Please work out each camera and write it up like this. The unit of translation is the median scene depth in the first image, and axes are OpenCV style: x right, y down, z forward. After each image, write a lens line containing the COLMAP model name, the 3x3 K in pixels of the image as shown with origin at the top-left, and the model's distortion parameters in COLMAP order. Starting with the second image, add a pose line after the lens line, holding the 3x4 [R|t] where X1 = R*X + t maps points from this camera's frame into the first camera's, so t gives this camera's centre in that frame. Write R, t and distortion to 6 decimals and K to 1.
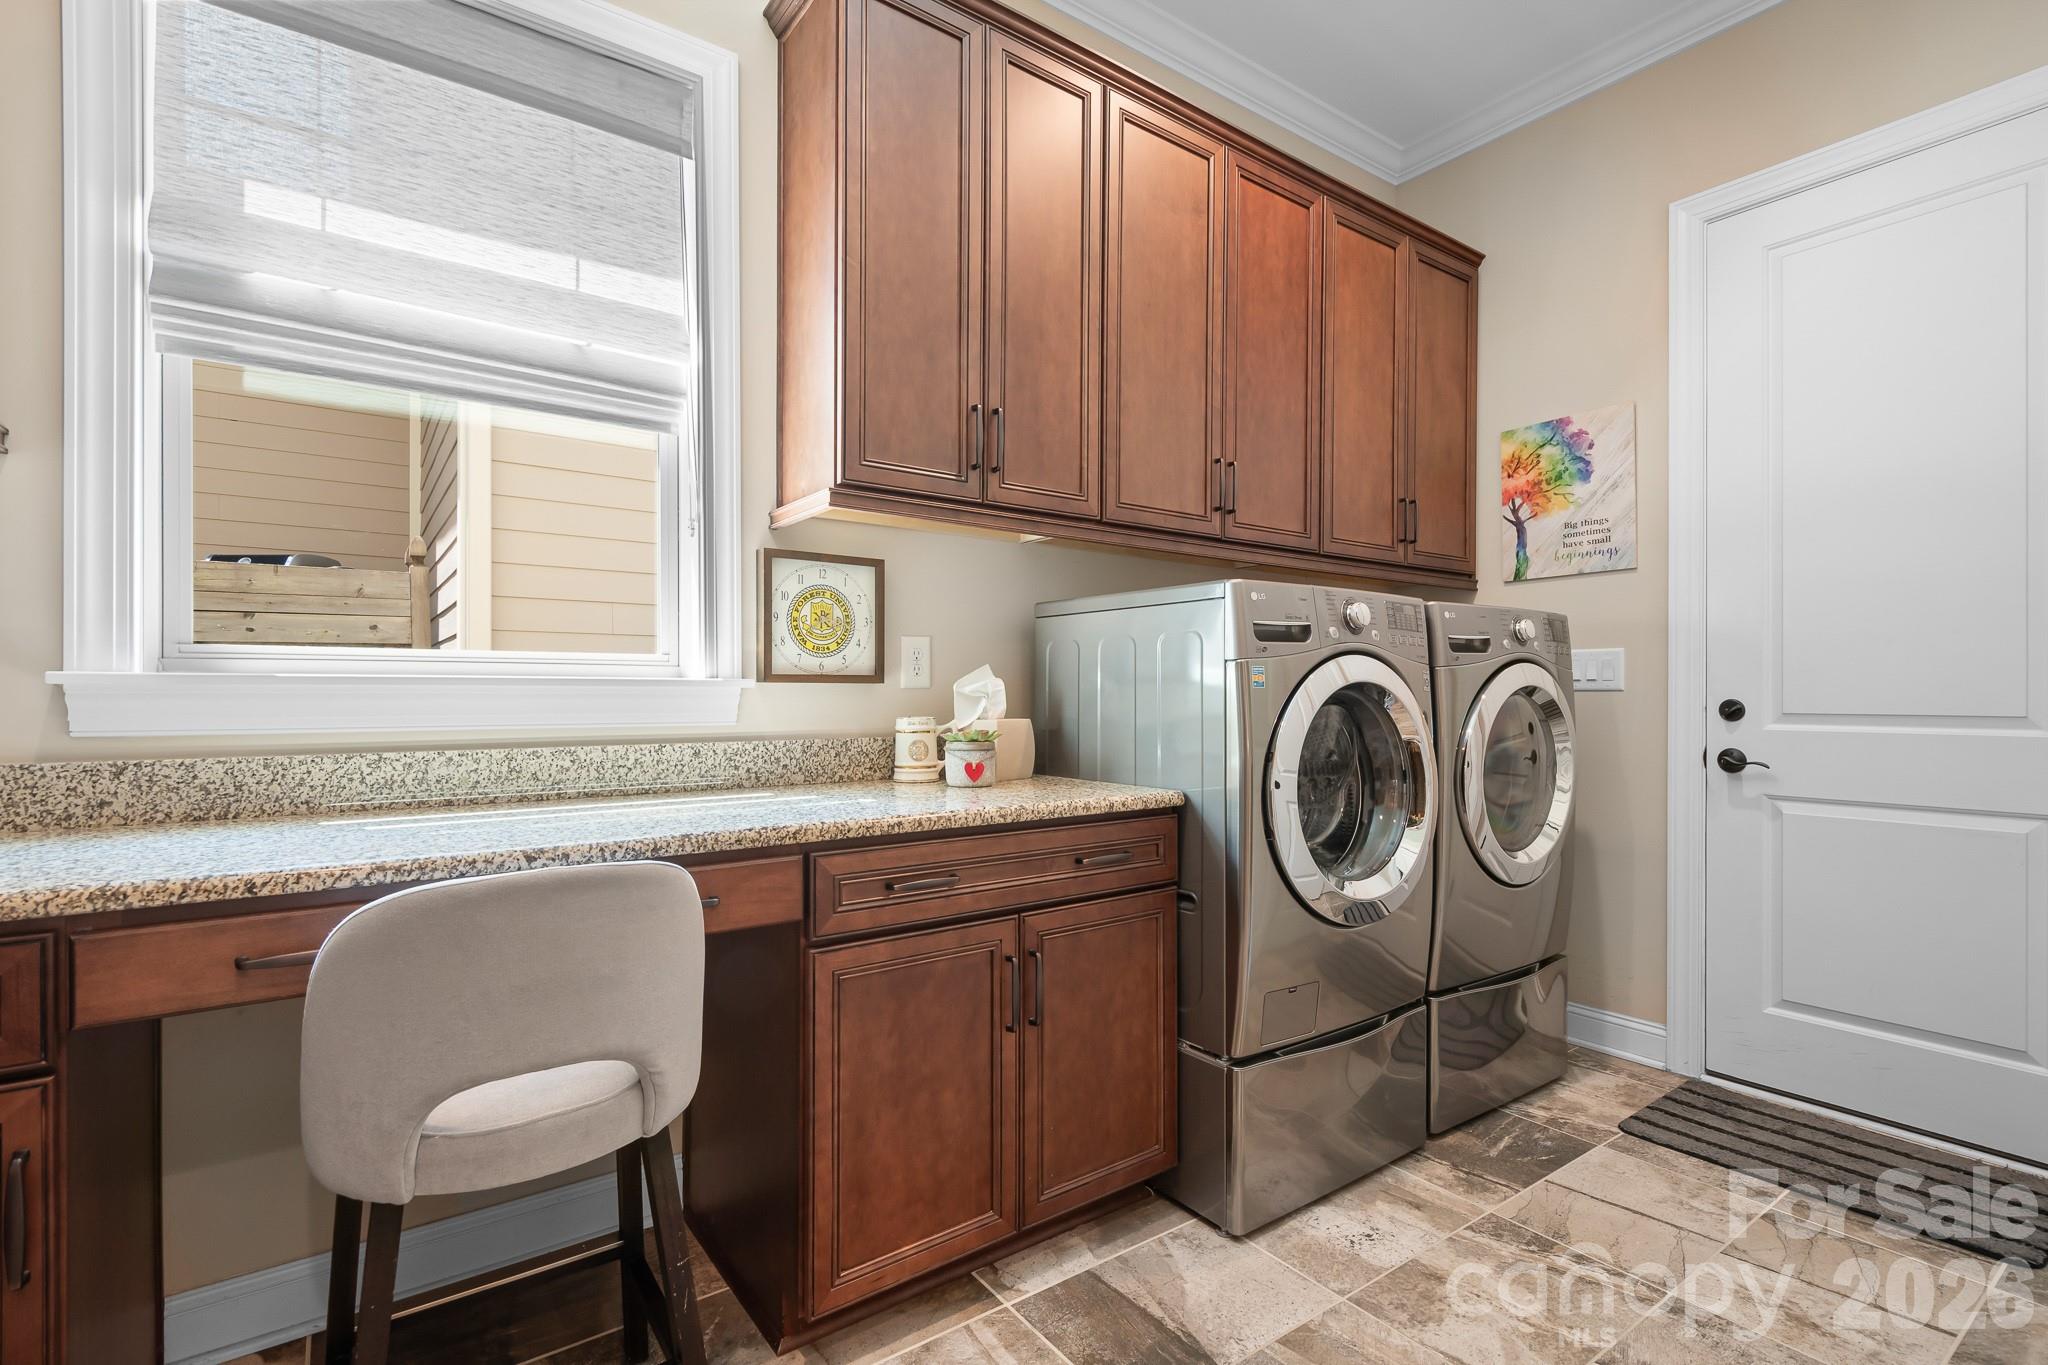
lens RADIAL K [[948.9, 0, 1026.1], [0, 948.9, 689.2], [0, 0, 1]] dist [-0.003116, -0.001889]
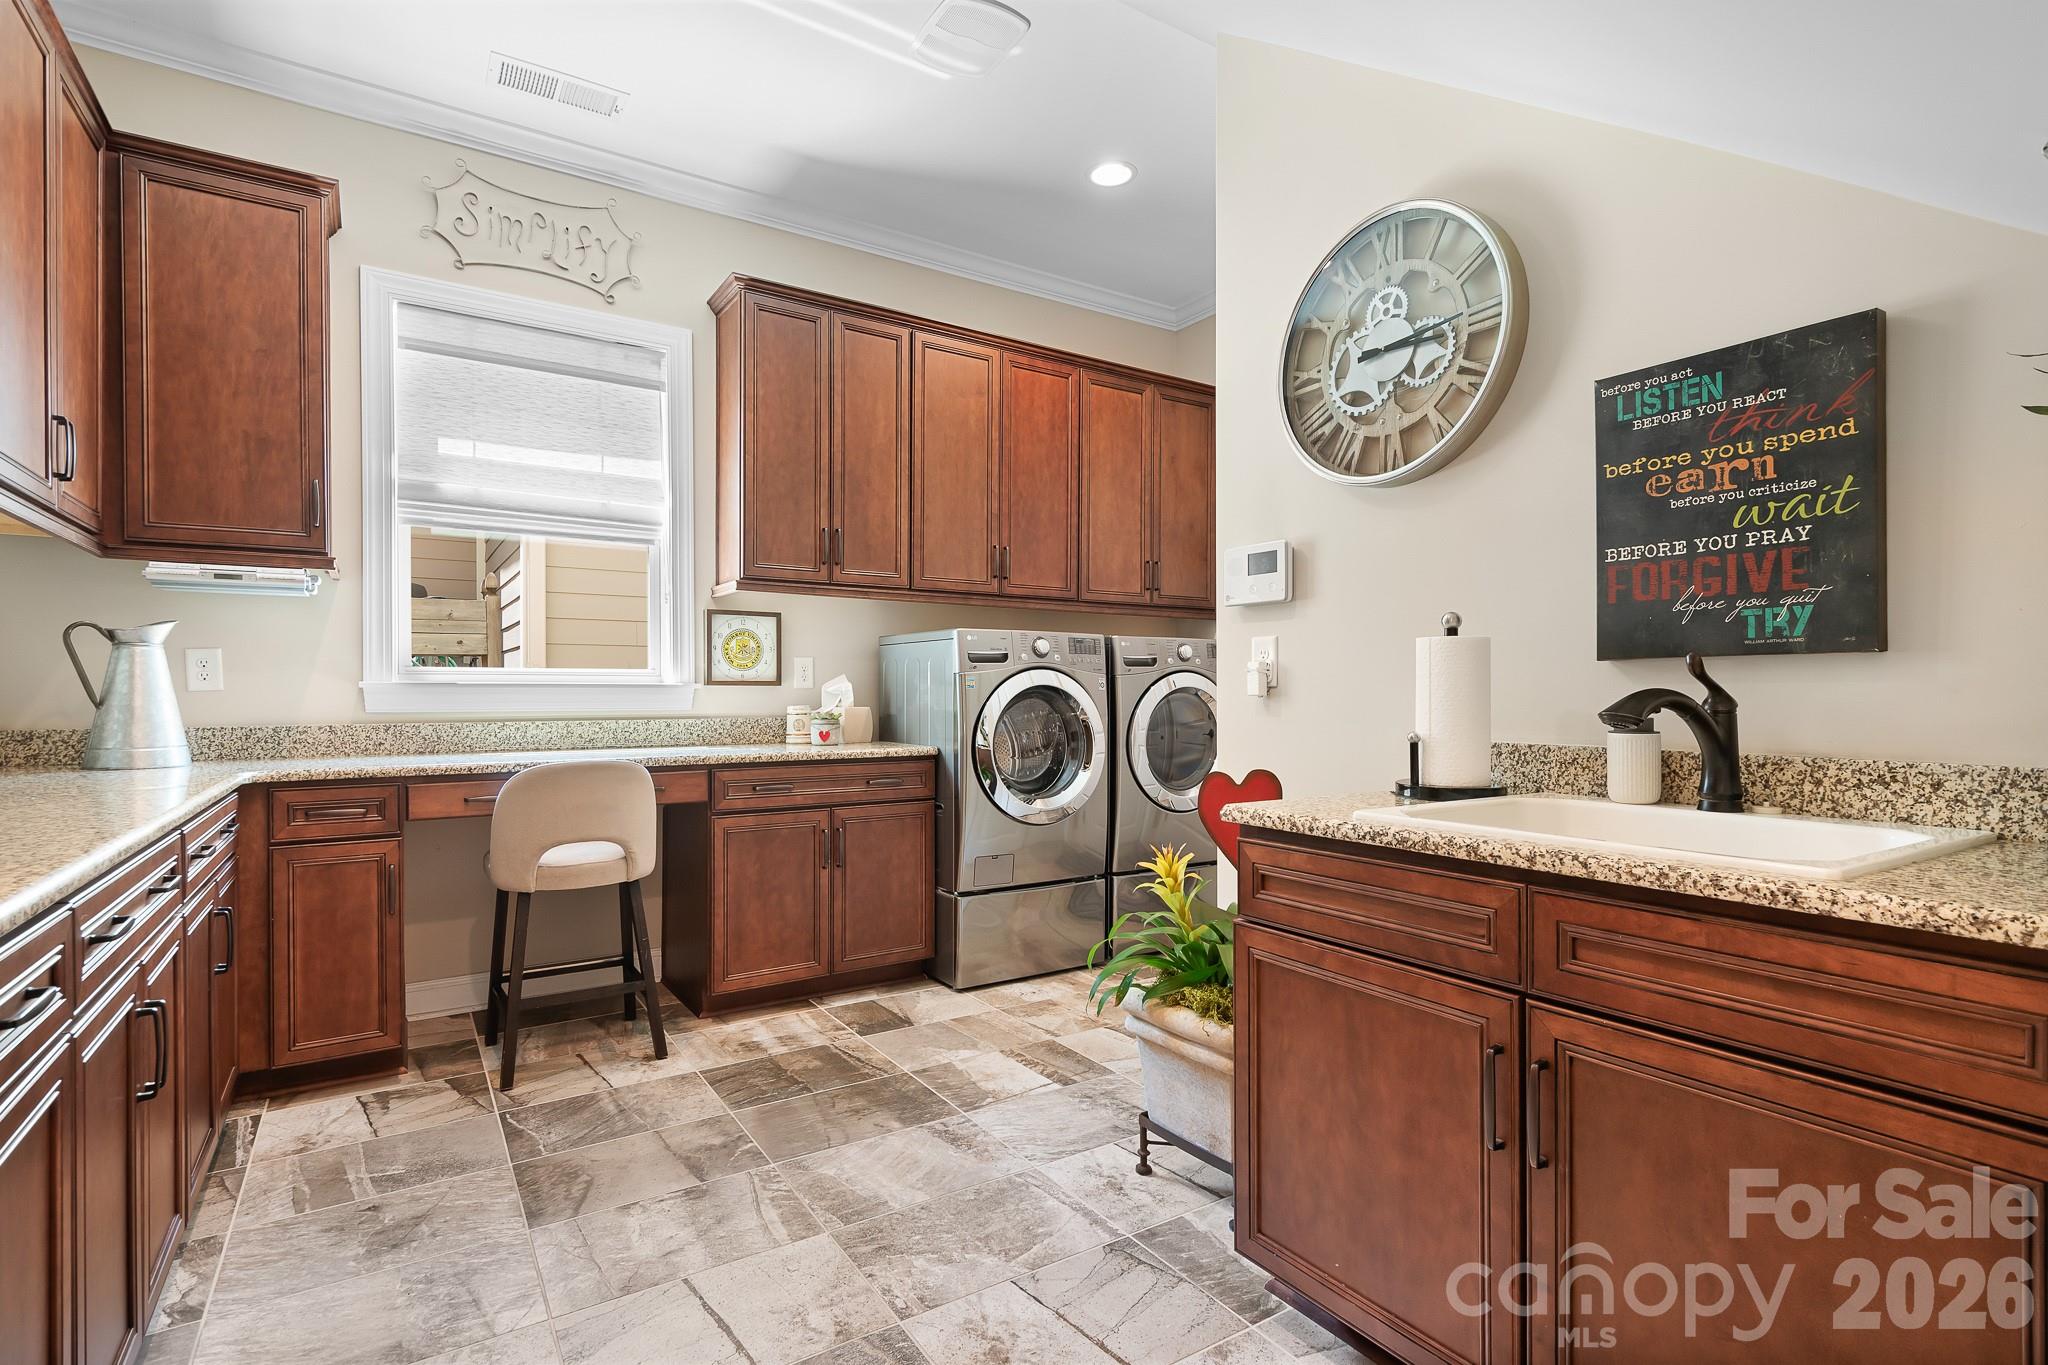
lens RADIAL K [[948.9, 0, 1018.7], [0, 948.9, 689.0], [0, 0, 1]] dist [-0.003116, -0.001889]
pose [[0.999144, -0.001196, -0.041348, 0.388658], [0.001292, 0.999997, 0.002293, -0.004108], [0.041345, -0.002345, 0.999142, -0.765603]]
